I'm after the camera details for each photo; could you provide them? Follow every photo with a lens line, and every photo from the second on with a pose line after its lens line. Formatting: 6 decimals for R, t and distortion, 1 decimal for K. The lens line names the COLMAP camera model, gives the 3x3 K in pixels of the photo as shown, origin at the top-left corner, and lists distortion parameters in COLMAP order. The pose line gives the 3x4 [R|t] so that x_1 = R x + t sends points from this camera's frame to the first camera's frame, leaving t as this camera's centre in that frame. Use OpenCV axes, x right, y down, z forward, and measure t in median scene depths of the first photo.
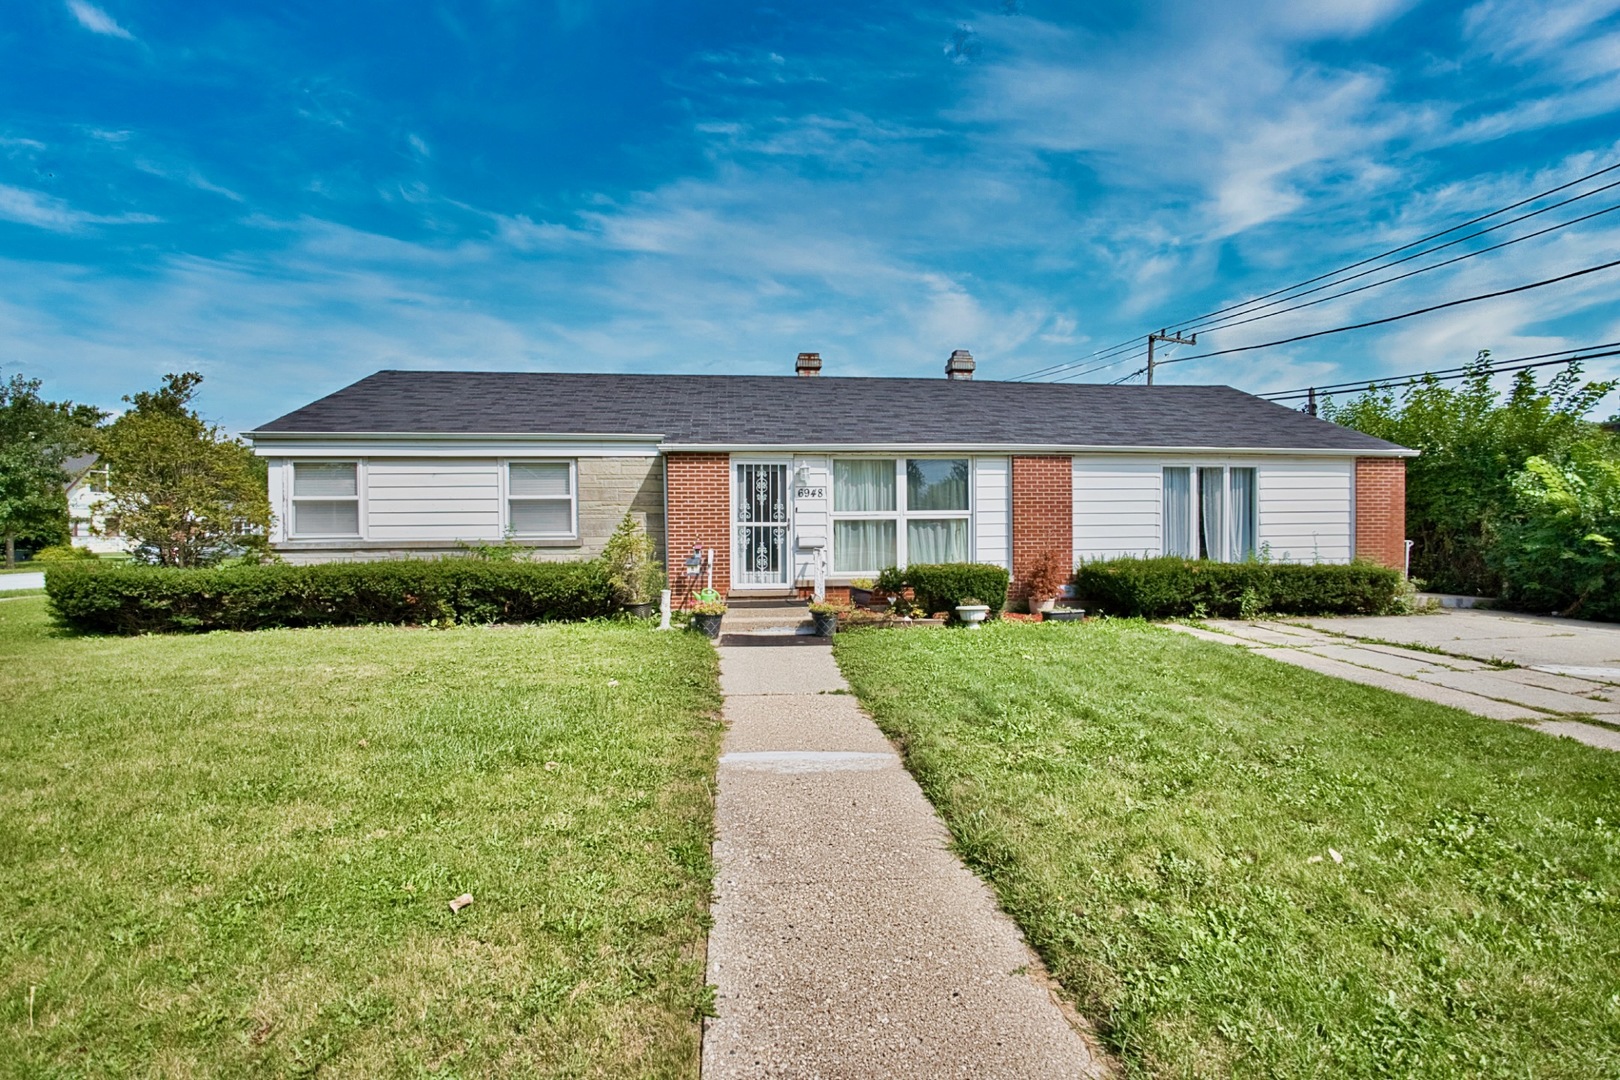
lens RADIAL K [[697.2, 0, 812.7], [0, 697.2, 535.9], [0, 0, 1]] dist [-0.020532, 0.006240]
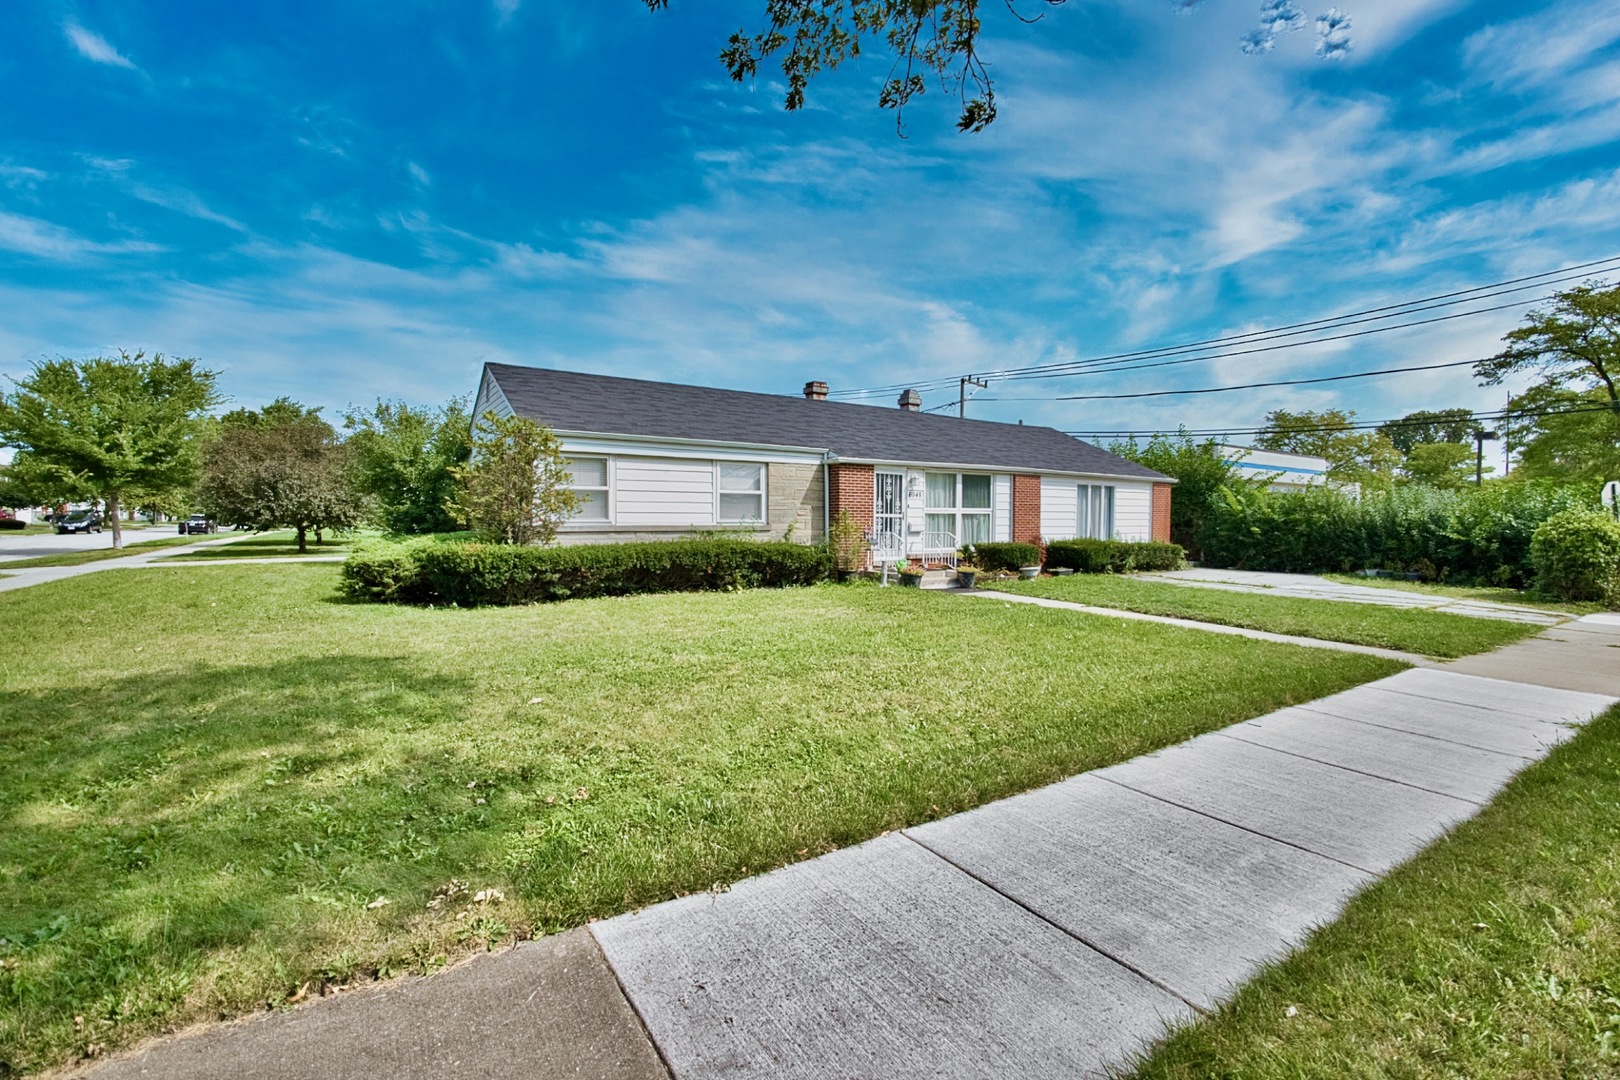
lens RADIAL K [[697.2, 0, 812.7], [0, 697.2, 535.9], [0, 0, 1]] dist [-0.020532, 0.006240]
pose [[0.896339, 0.001433, 0.443367, -0.827247], [-0.008523, 0.999866, 0.013999, 0.006138], [-0.443288, -0.016327, 0.896231, -0.213236]]
